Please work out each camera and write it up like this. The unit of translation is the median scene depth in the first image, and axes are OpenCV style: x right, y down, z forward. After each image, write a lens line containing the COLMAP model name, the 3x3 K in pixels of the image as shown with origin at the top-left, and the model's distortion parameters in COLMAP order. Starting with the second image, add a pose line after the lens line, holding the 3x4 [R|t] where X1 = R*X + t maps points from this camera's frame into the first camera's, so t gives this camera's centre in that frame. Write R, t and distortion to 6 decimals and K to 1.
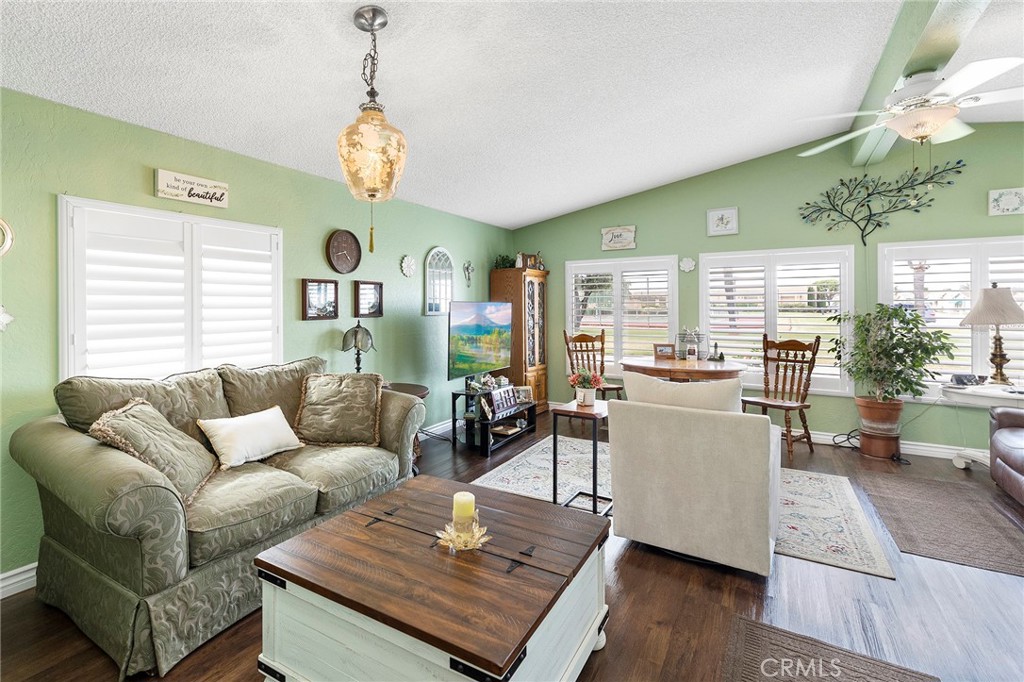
lens RADIAL K [[429.6, 0, 512.0], [0, 429.6, 339.6], [0, 0, 1]] dist [0.001150, 0.000200]
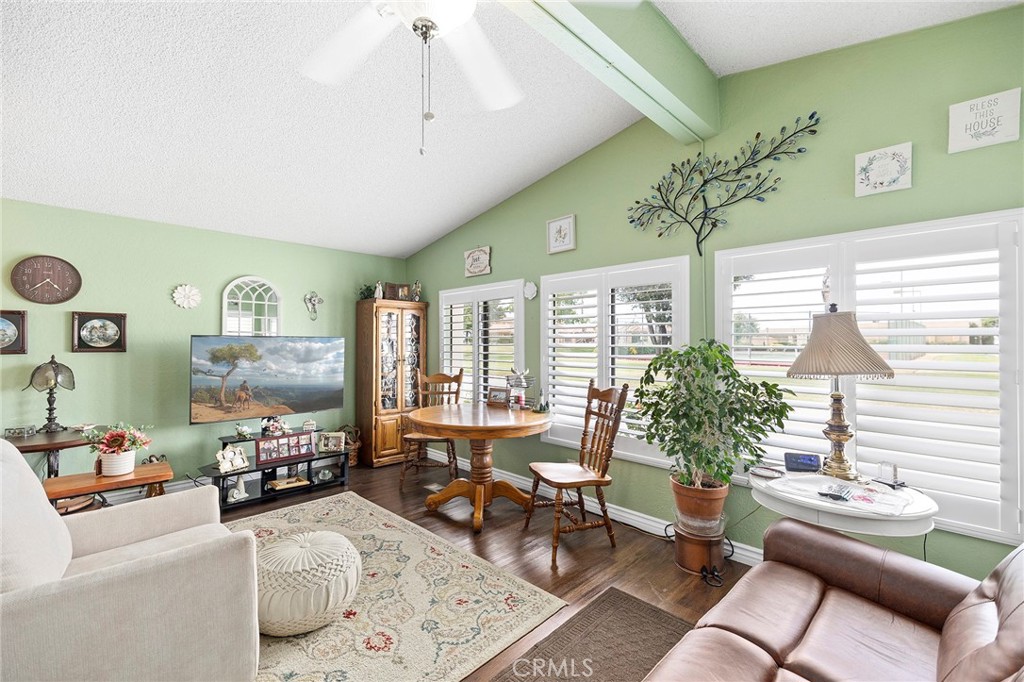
lens RADIAL K [[412.3, 0, 512.4], [0, 412.3, 368.3], [0, 0, 1]] dist [0.000301, -0.000079]
pose [[0.981253, 0.016444, -0.192022, 0.654033], [-0.019017, 0.999752, -0.011560, -0.023123], [0.191784, 0.014995, 0.981323, 0.291858]]
